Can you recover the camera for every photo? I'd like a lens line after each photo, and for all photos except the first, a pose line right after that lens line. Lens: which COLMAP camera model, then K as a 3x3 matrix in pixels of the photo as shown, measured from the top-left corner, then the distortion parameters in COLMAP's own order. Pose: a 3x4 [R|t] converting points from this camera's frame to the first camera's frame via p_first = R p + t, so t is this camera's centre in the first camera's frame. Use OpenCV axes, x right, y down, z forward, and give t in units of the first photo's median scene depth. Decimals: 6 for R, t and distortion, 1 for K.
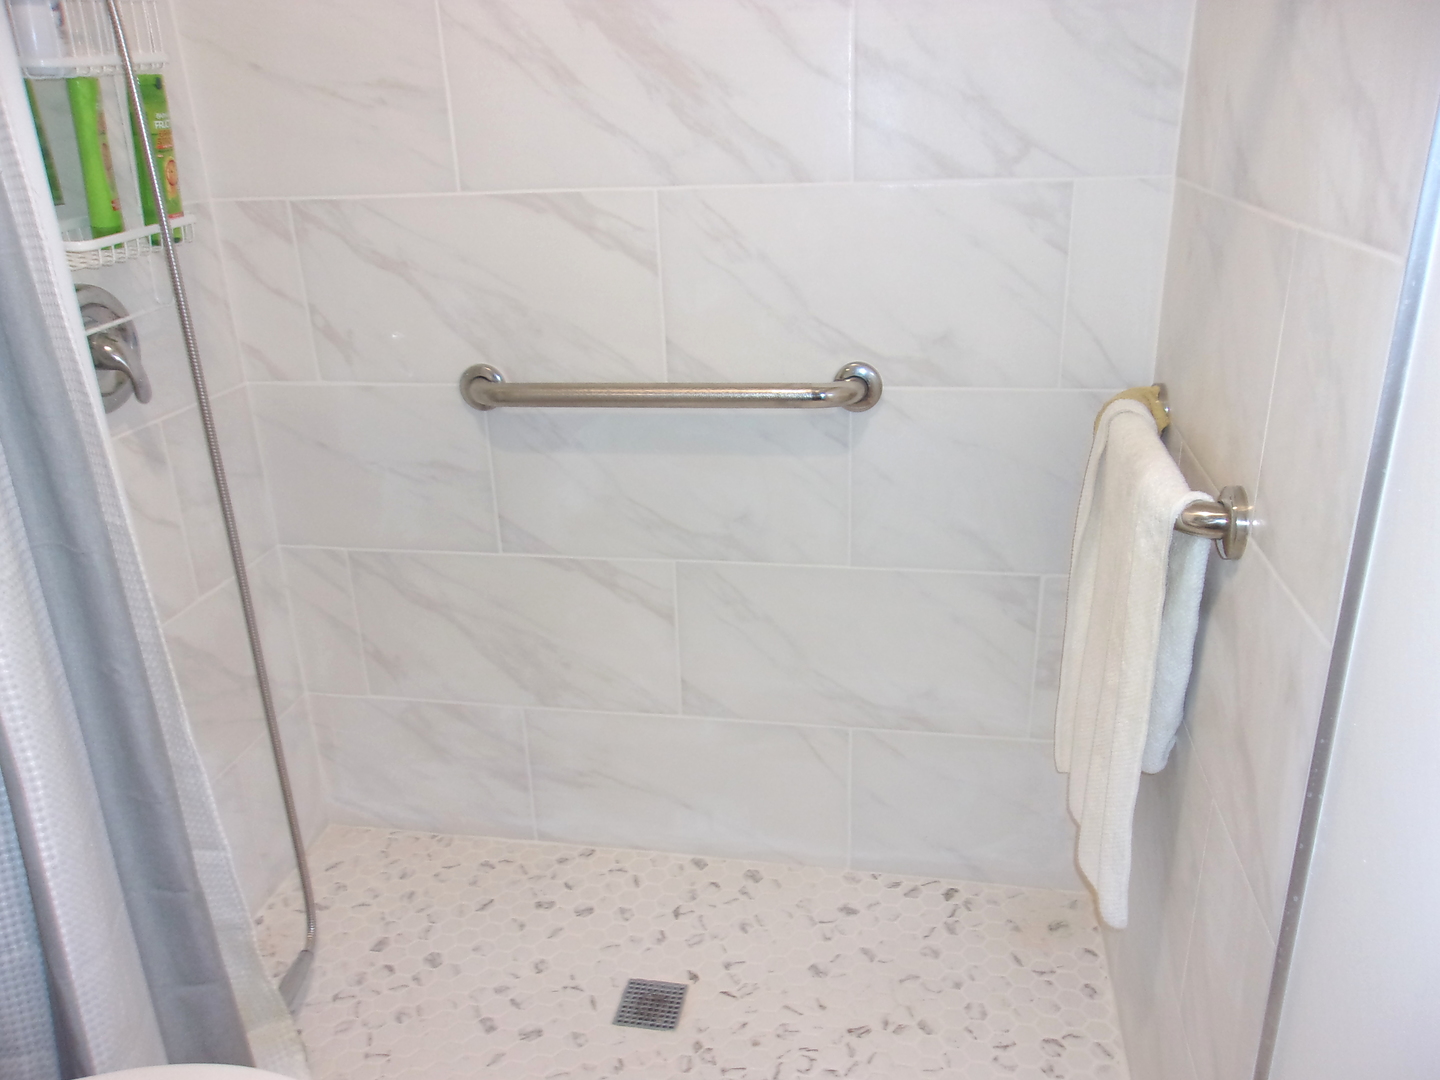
lens RADIAL K [[1115.2, 0, 719.1], [0, 1115.2, 546.3], [0, 0, 1]] dist [-0.025459, 0.001058]
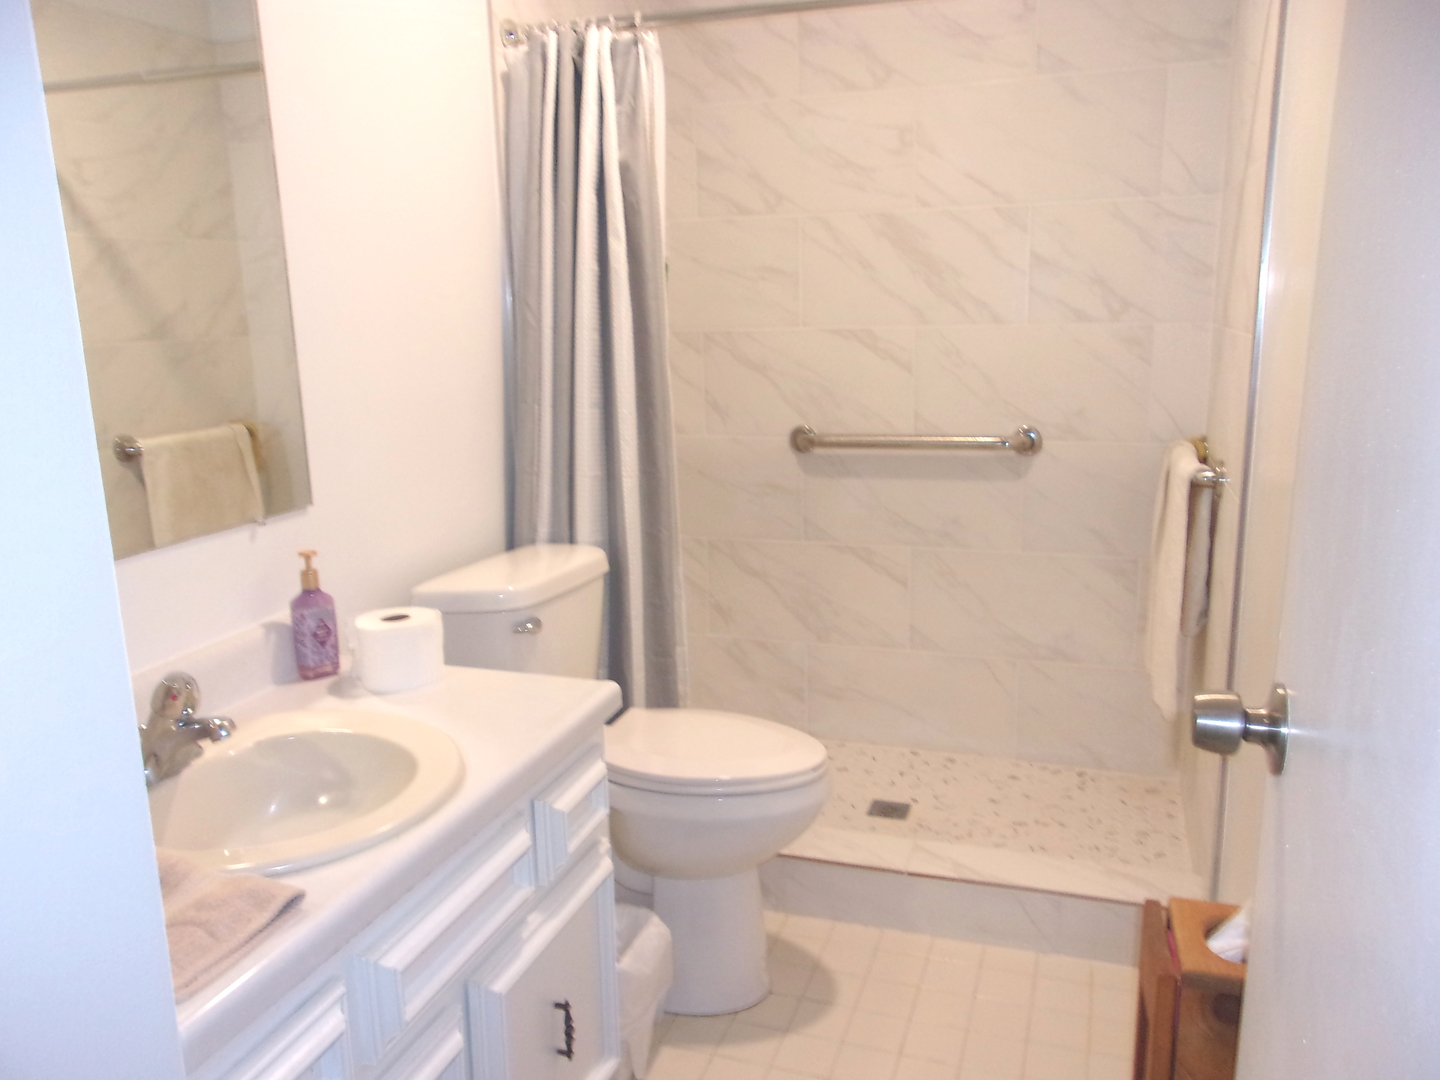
lens RADIAL K [[1115.2, 0, 719.1], [0, 1115.2, 546.3], [0, 0, 1]] dist [-0.025459, 0.001058]
pose [[0.989482, 0.039987, -0.139017, -0.094247], [-0.060215, 0.987672, -0.144496, 0.275361], [0.131525, 0.151347, 0.979691, -0.671357]]
